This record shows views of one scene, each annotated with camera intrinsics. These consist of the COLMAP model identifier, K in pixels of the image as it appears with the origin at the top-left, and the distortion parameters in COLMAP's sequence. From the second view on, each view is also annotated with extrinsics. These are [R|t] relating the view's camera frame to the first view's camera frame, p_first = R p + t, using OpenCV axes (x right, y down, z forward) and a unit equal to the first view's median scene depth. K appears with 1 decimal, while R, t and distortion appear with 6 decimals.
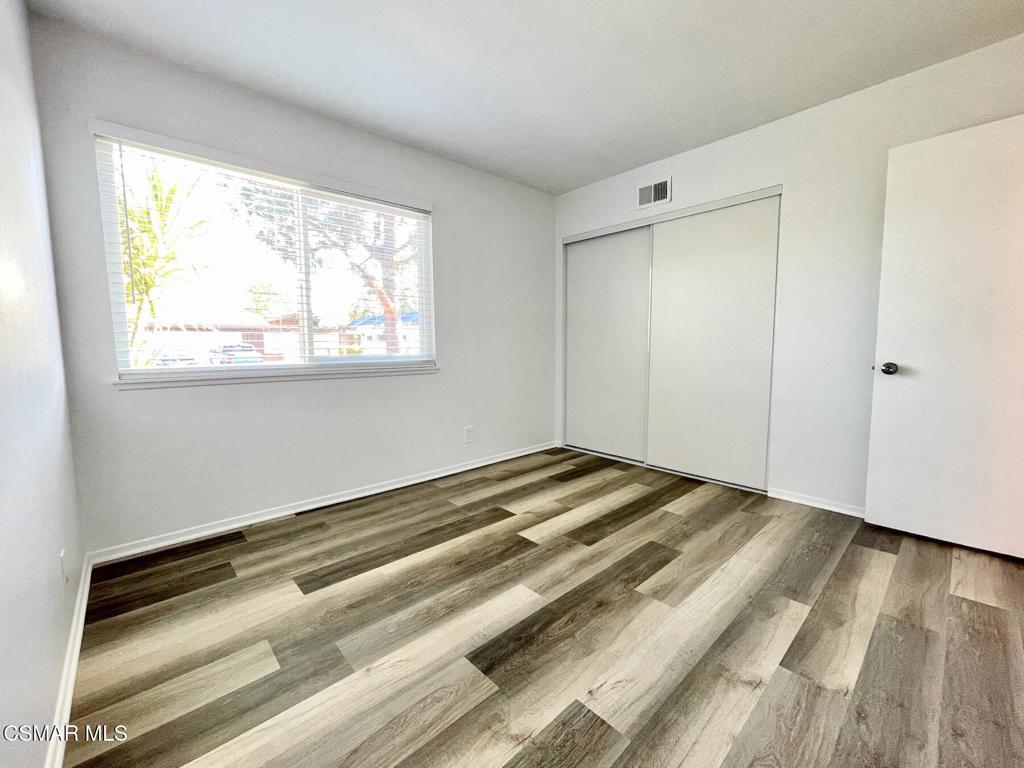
lens RADIAL K [[419.5, 0, 511.4], [0, 419.5, 382.7], [0, 0, 1]] dist [-0.001538, -0.002319]
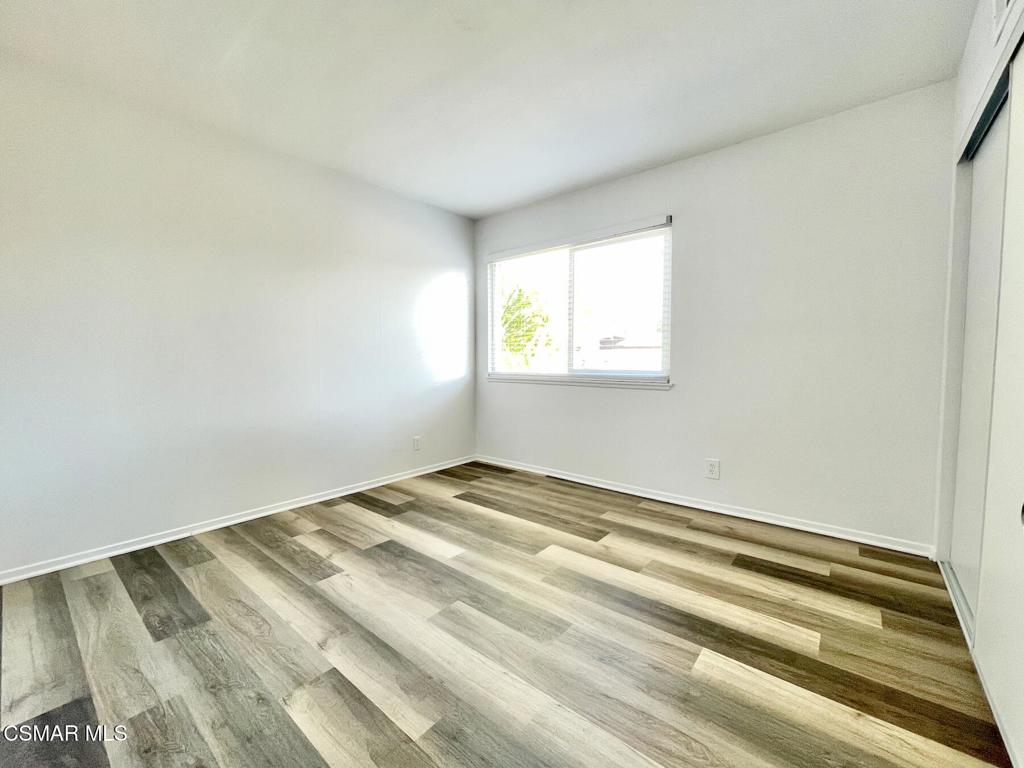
lens RADIAL K [[419.5, 0, 509.5], [0, 419.5, 391.9], [0, 0, 1]] dist [-0.001538, -0.002319]
pose [[0.132085, 0.082523, -0.987797, 0.958516], [-0.090334, 0.993384, 0.070910, -0.074058], [0.987114, 0.079866, 0.138665, 0.701968]]
